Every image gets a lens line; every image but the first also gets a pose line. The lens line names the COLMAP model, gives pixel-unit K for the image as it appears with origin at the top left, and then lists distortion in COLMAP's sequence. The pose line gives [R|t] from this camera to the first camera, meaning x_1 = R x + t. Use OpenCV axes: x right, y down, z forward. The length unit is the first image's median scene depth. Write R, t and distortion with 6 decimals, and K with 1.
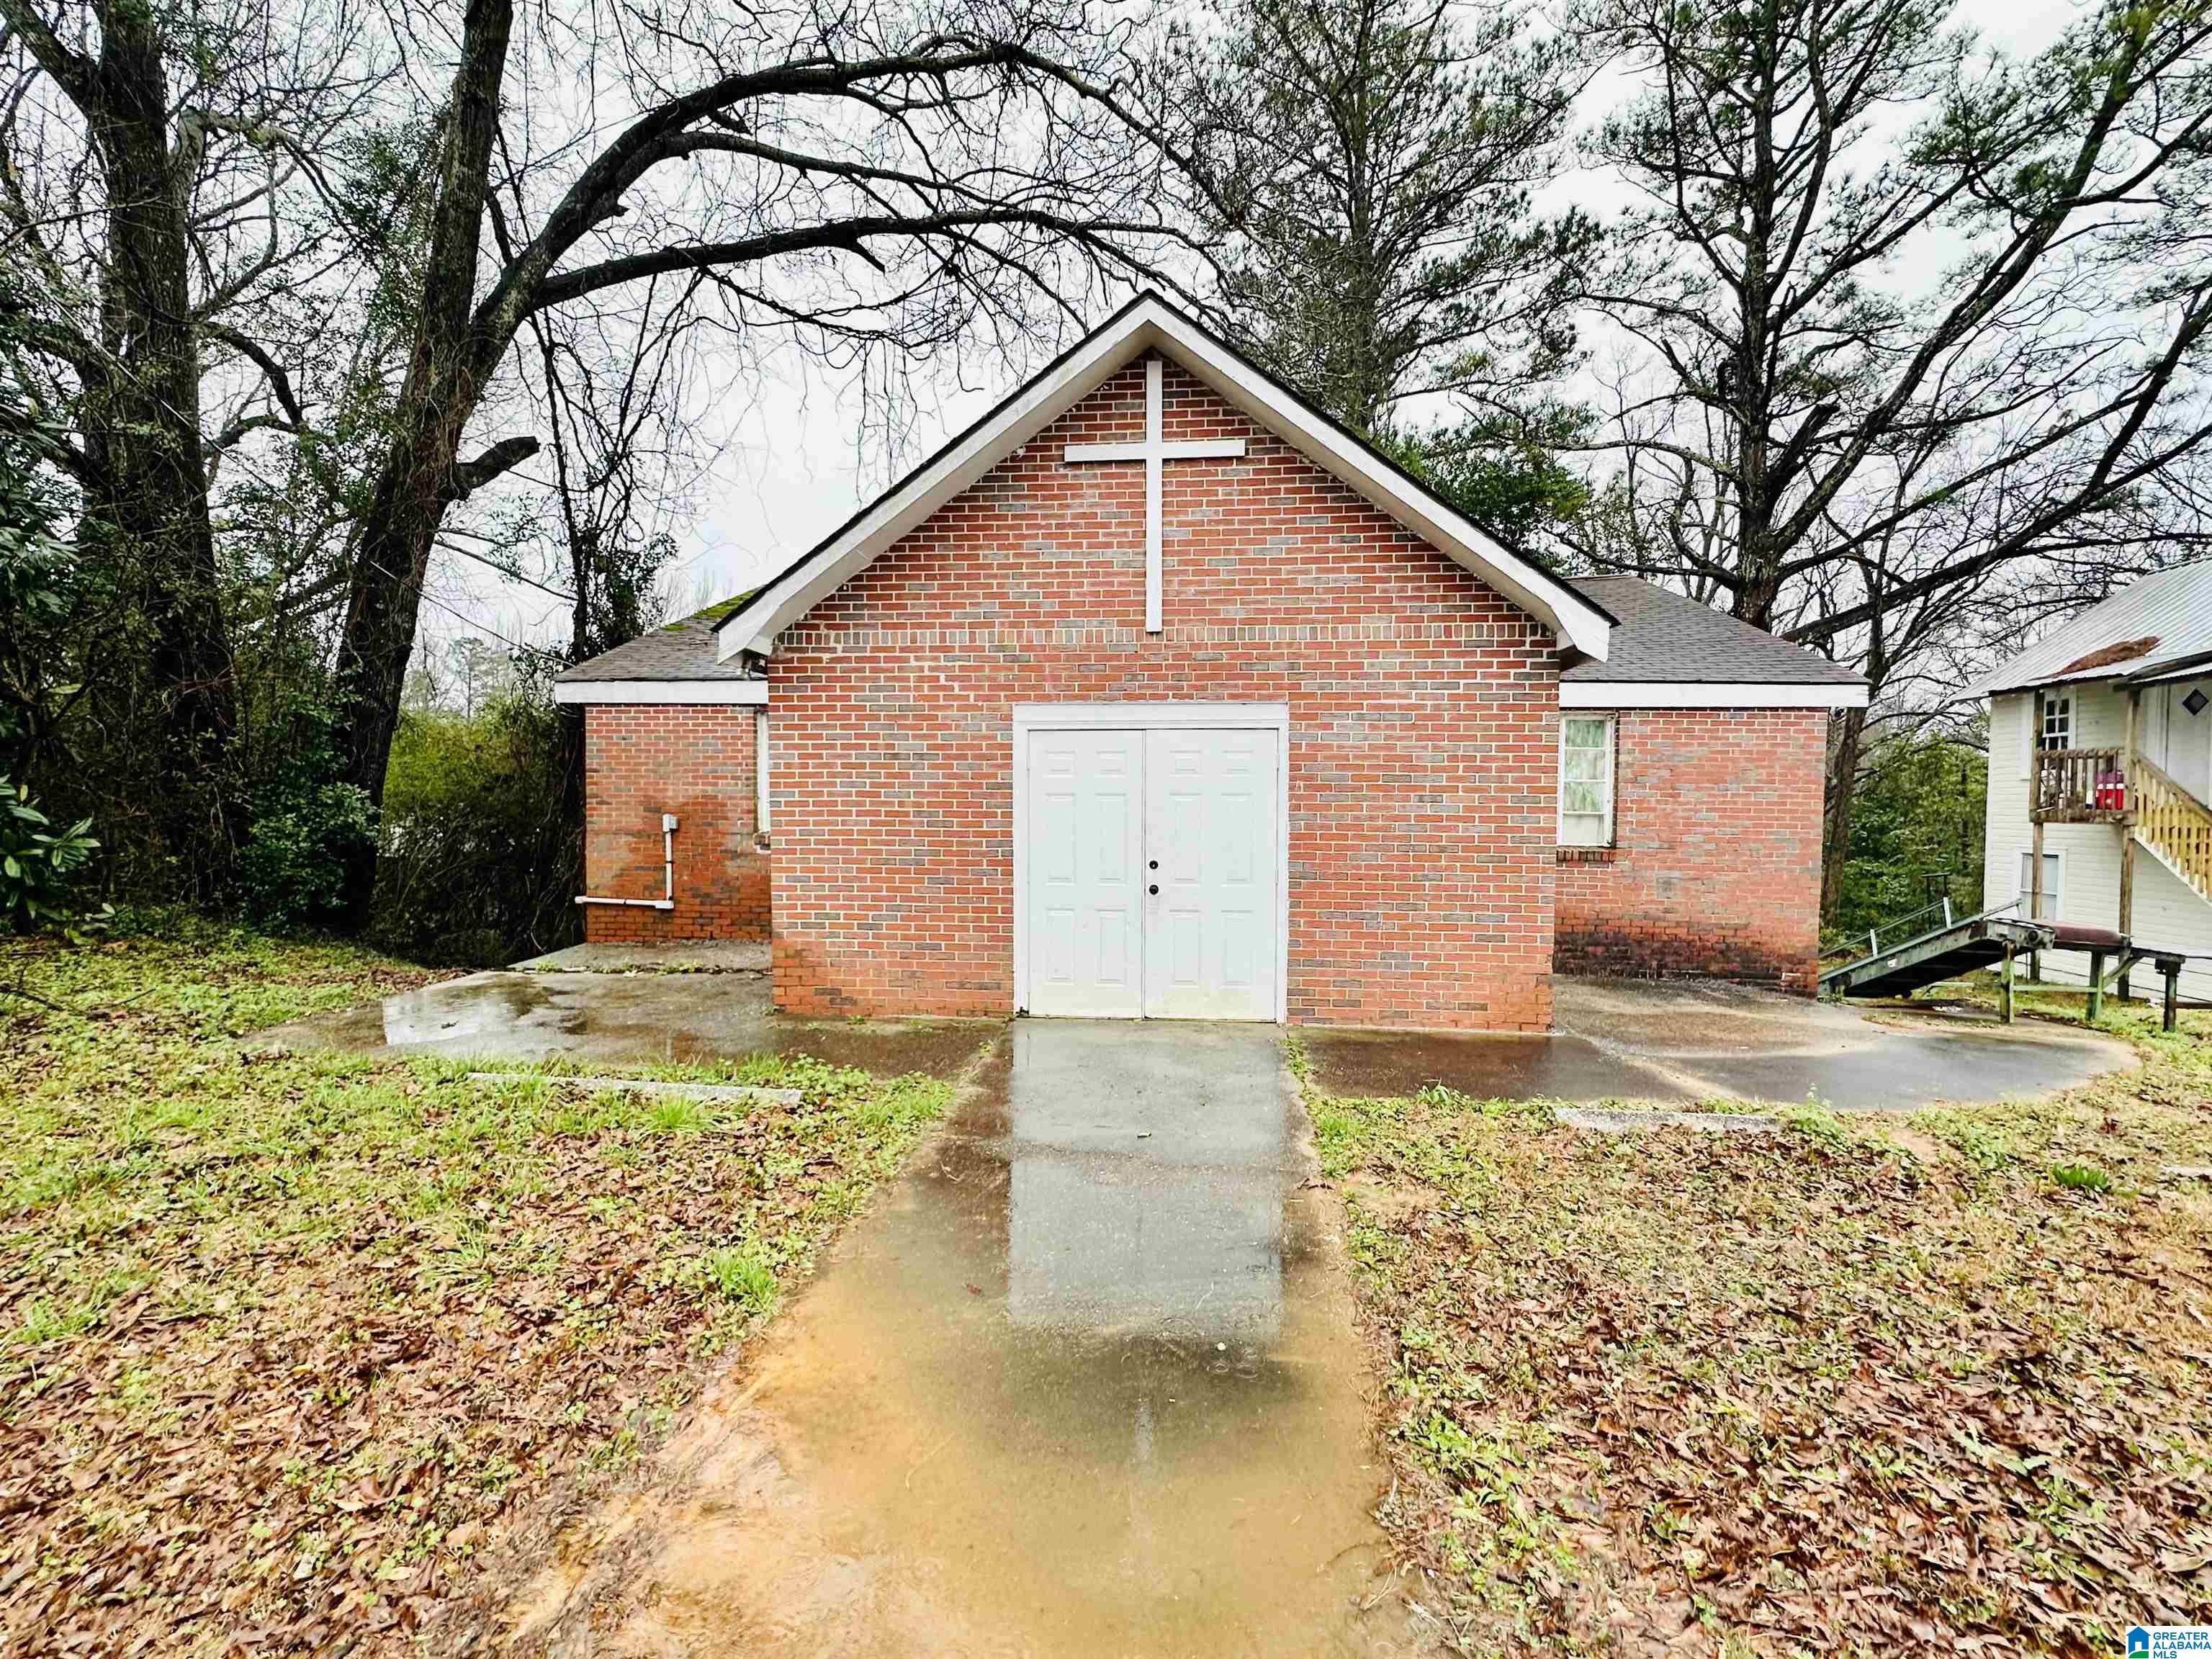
lens RADIAL K [[890.6, 0, 1106.0], [0, 890.6, 829.5], [0, 0, 1]] dist [-0.001420, -0.000065]
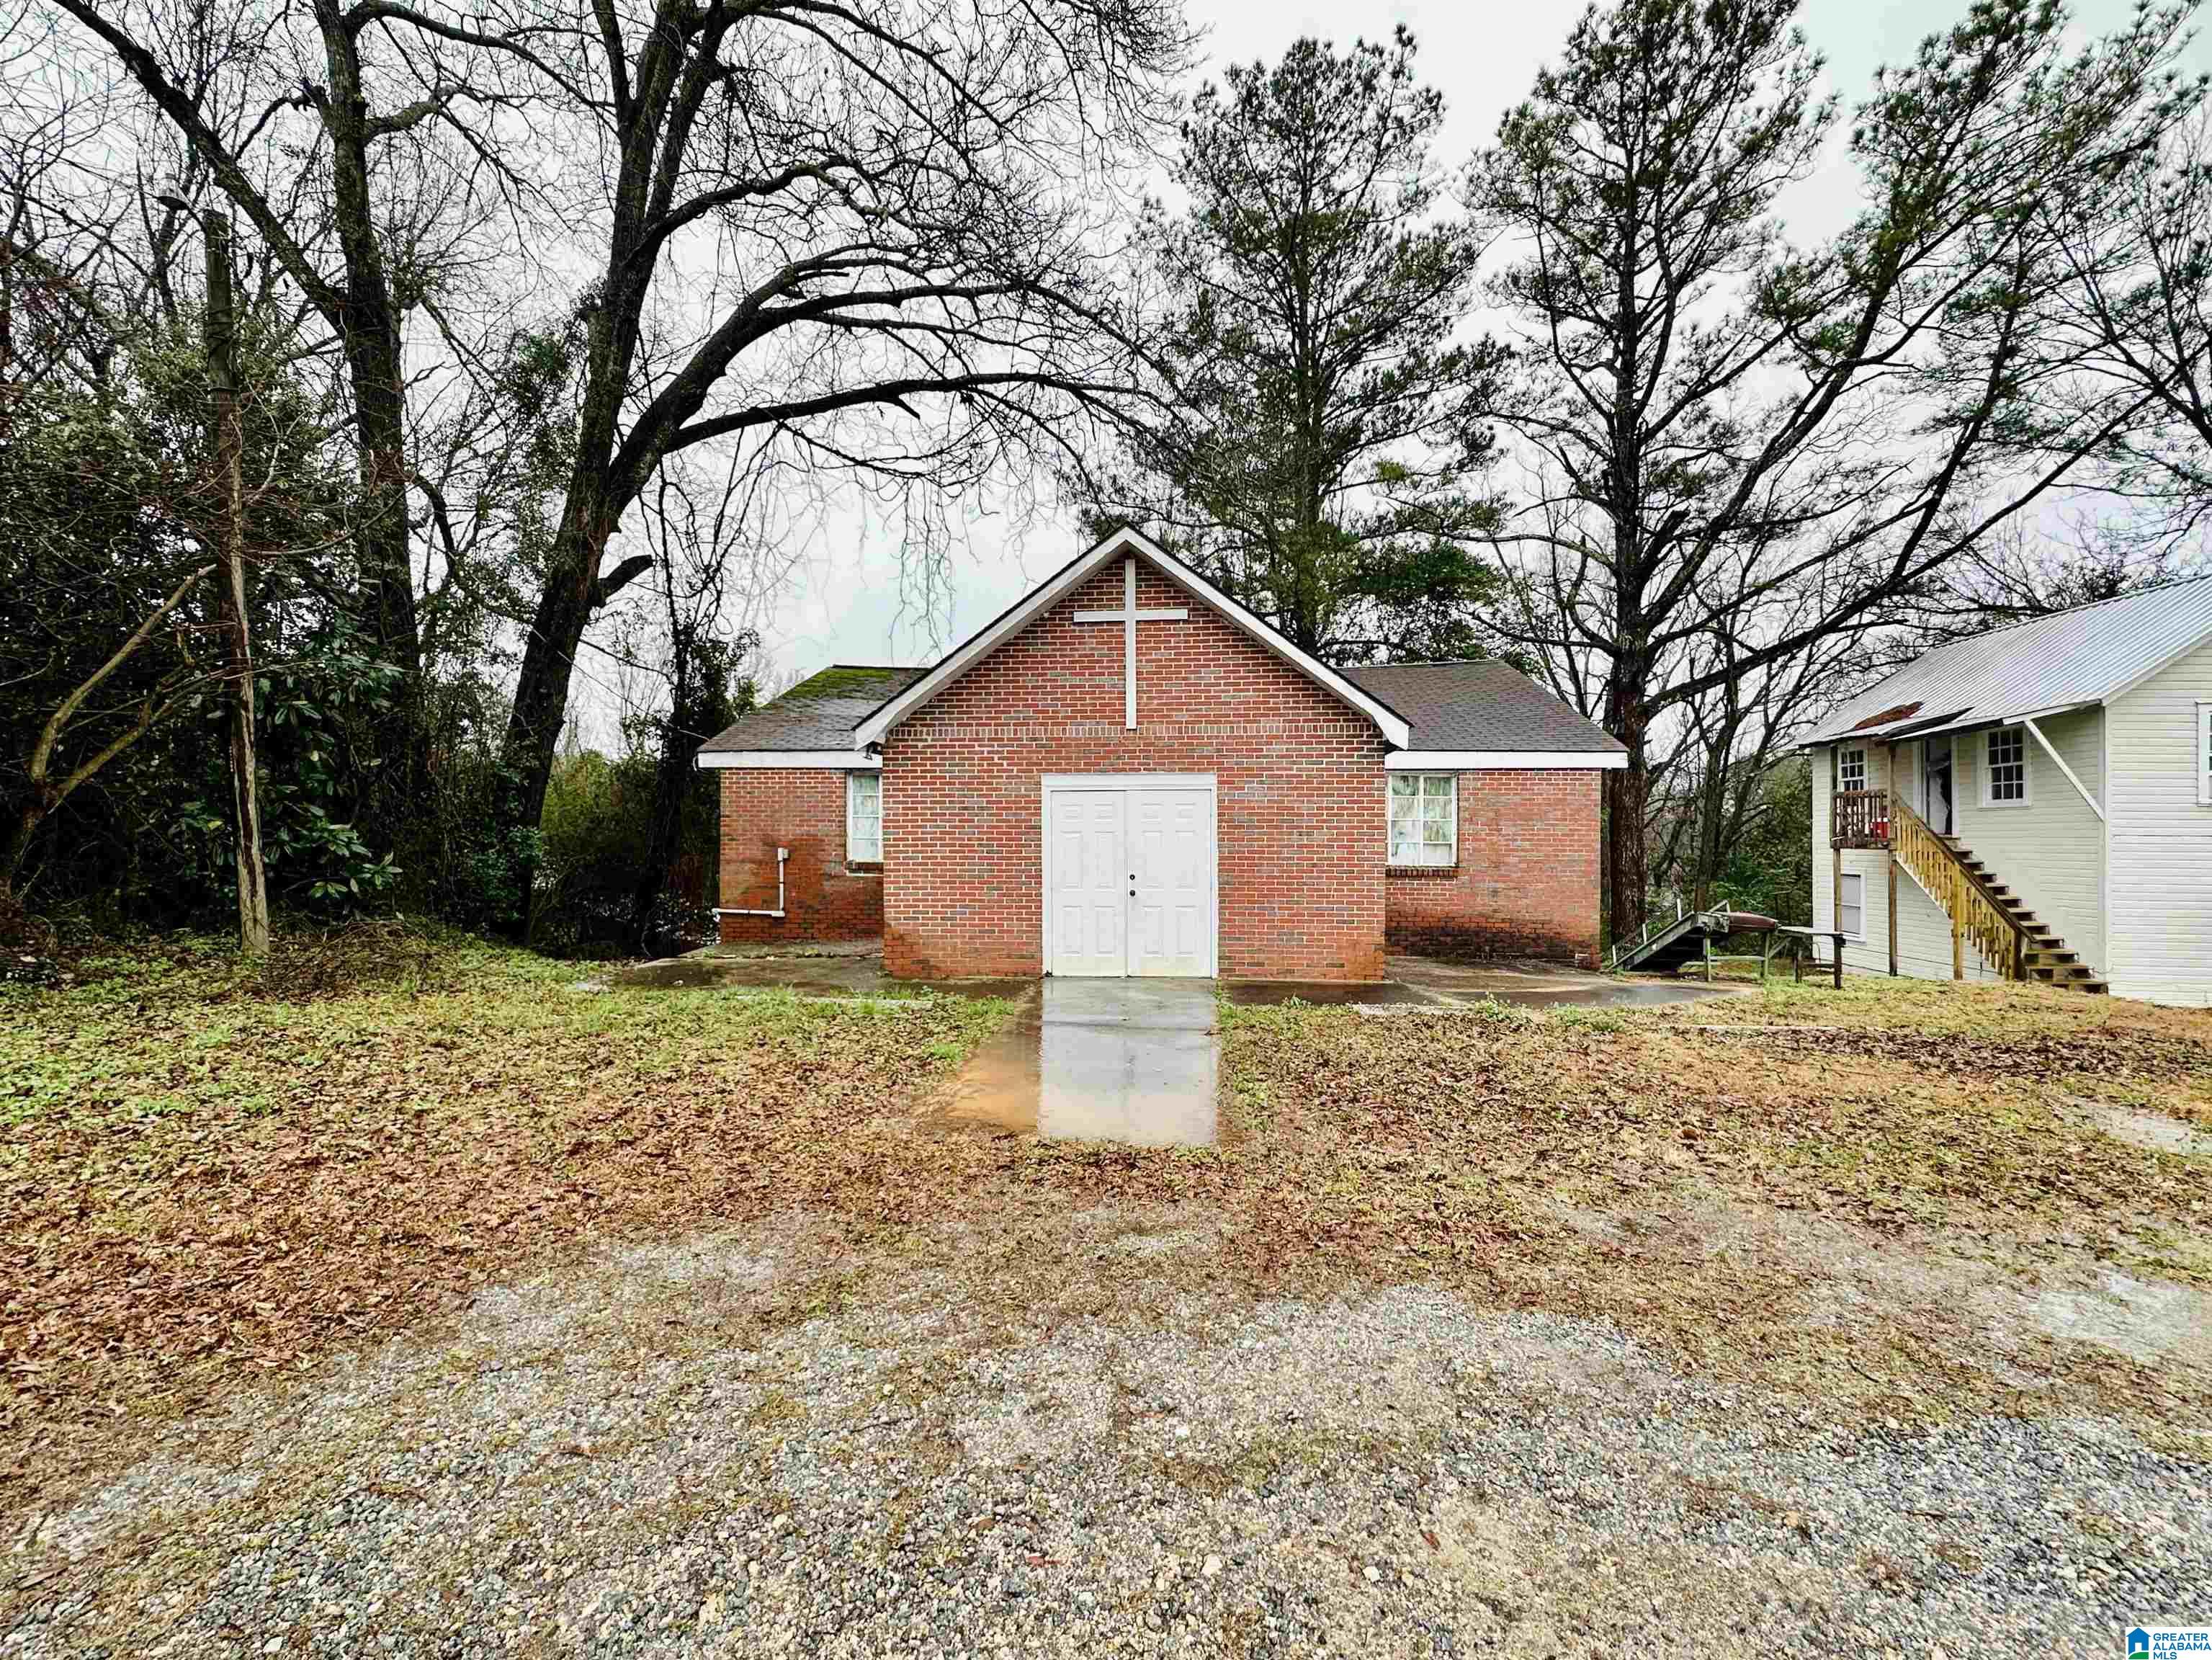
lens RADIAL K [[878.3, 0, 1101.3], [0, 878.3, 834.6], [0, 0, 1]] dist [-0.001508, 0.000327]
pose [[0.999930, -0.006218, 0.010110, -0.006268], [0.006553, 0.999419, -0.033443, 0.006499], [-0.009896, 0.033507, 0.999389, -0.211320]]
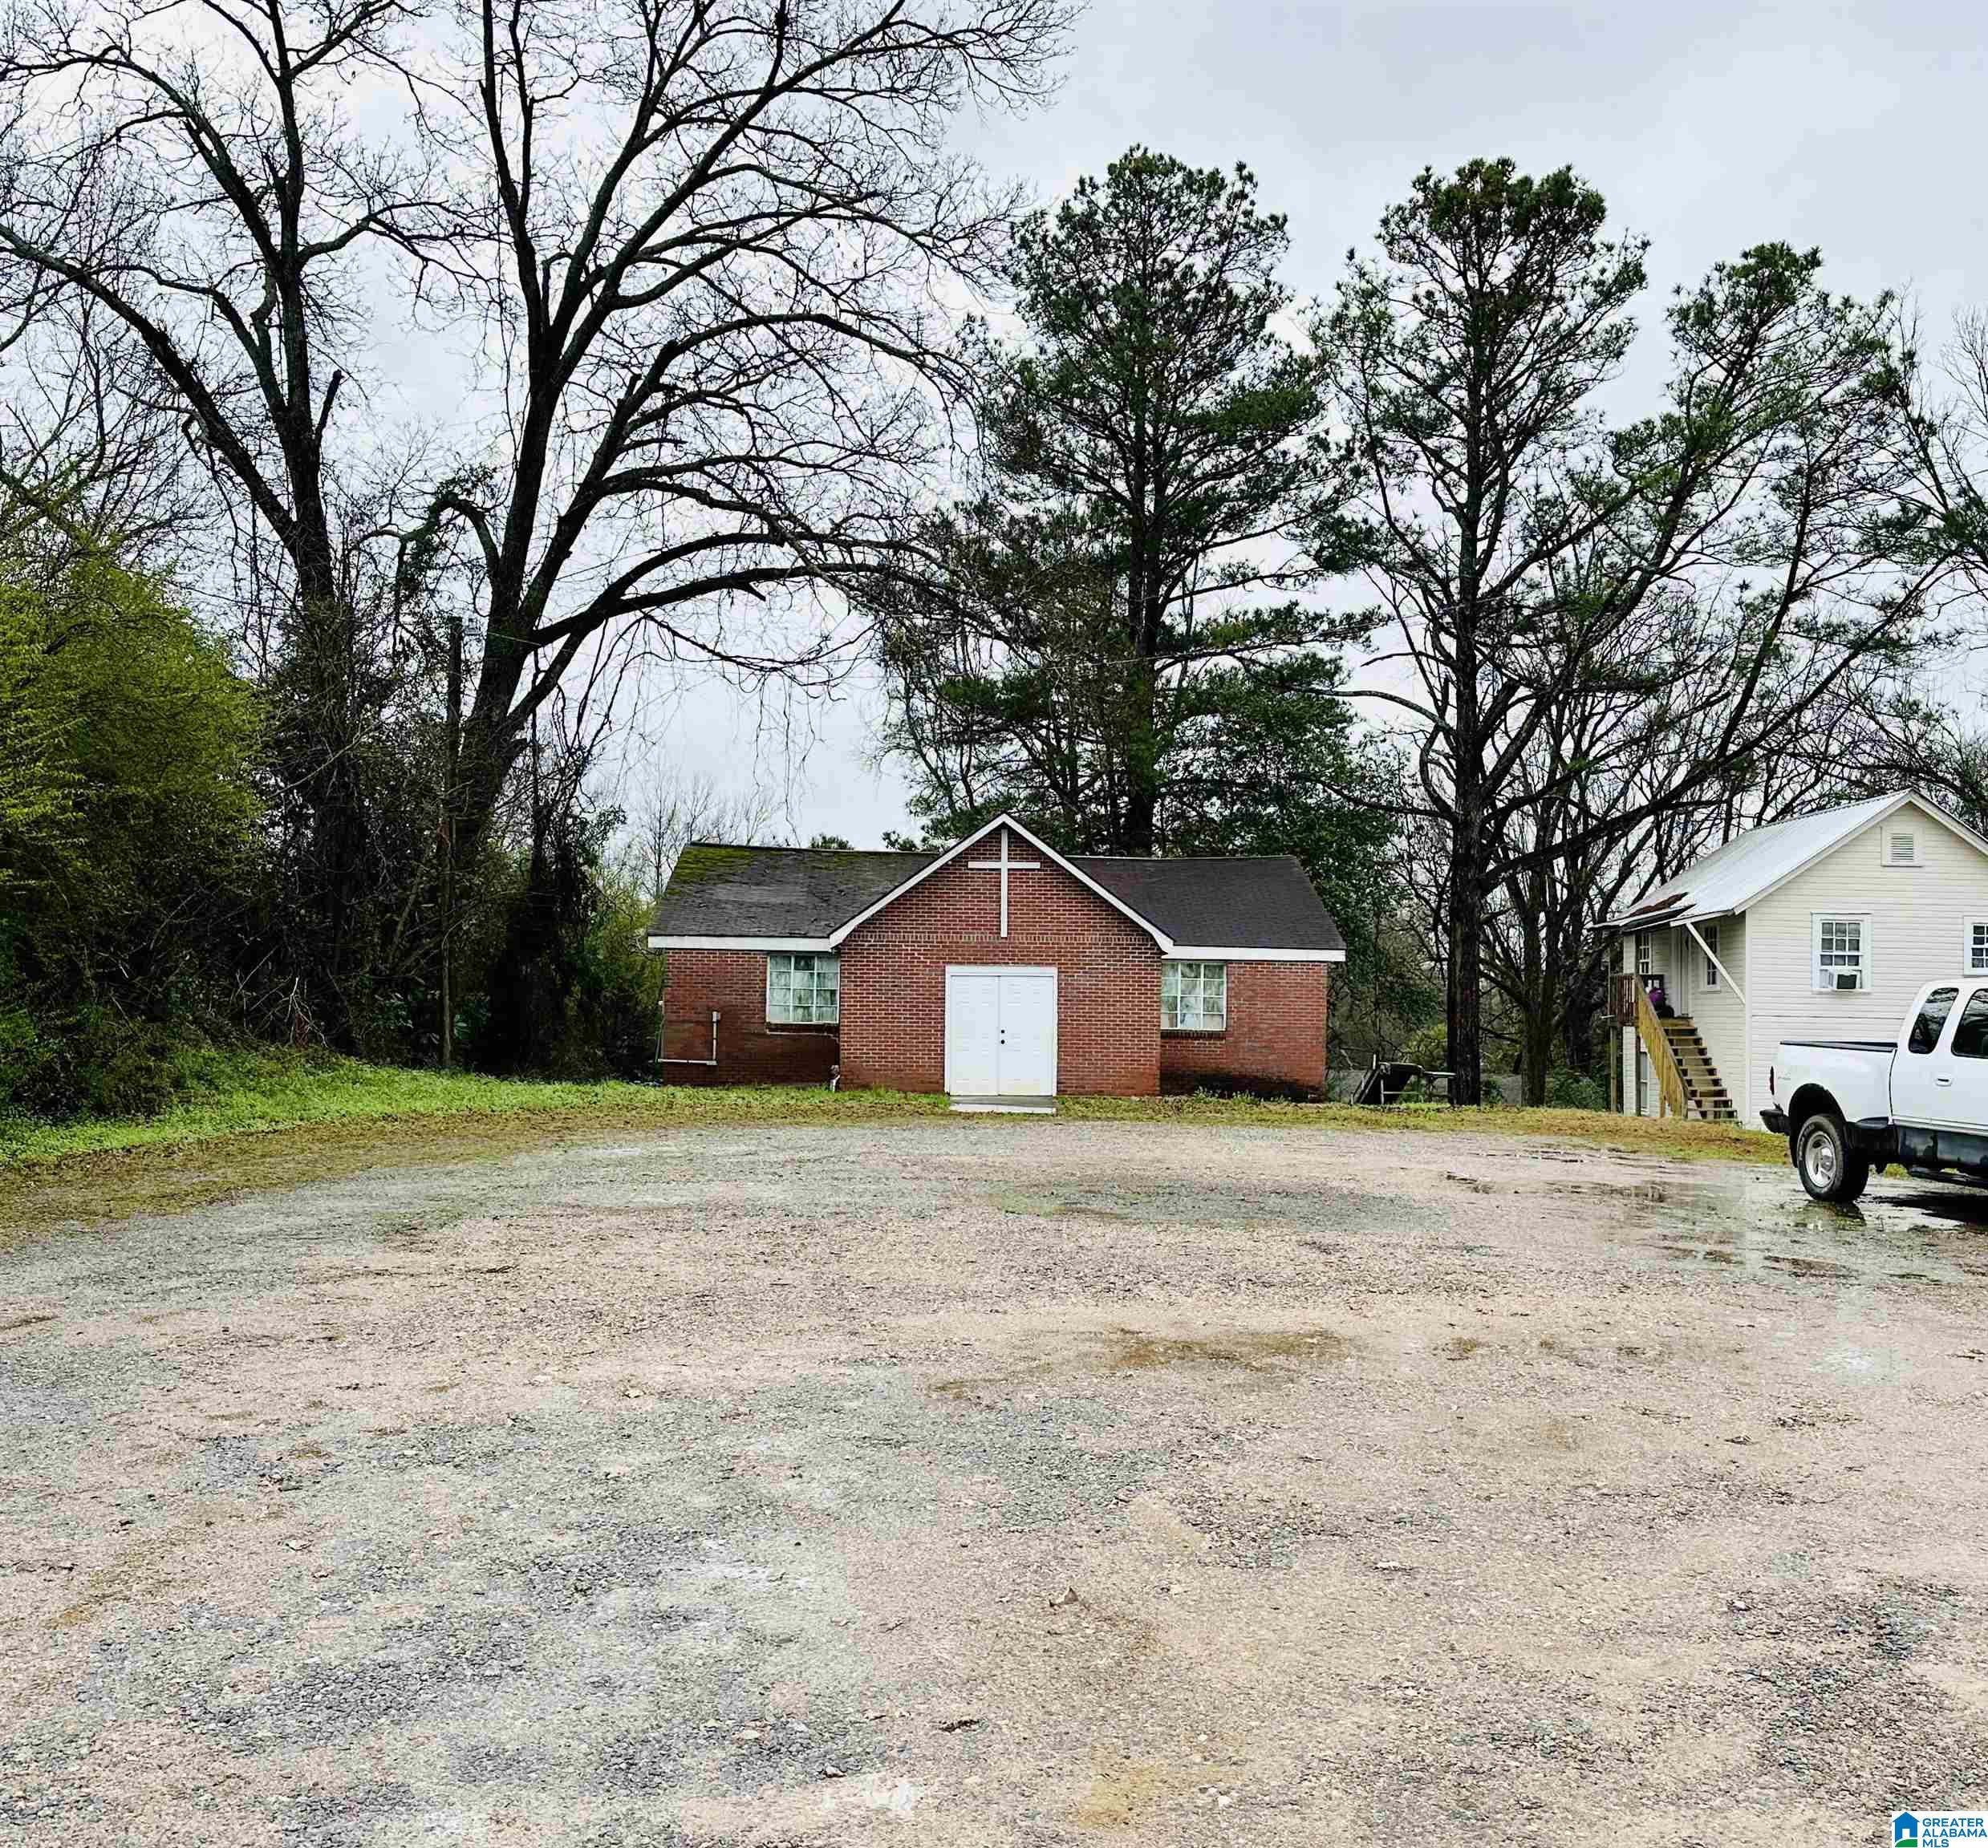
lens RADIAL K [[1829.7, 0, 994.0], [0, 1829.7, 924.0], [0, 0, 1]] dist [0.105204, 0.002612]
pose [[0.990406, 0.013146, 0.137563, -0.259832], [-0.002538, 0.997027, -0.077007, 0.051677], [-0.138166, 0.075919, 0.987495, -1.553380]]
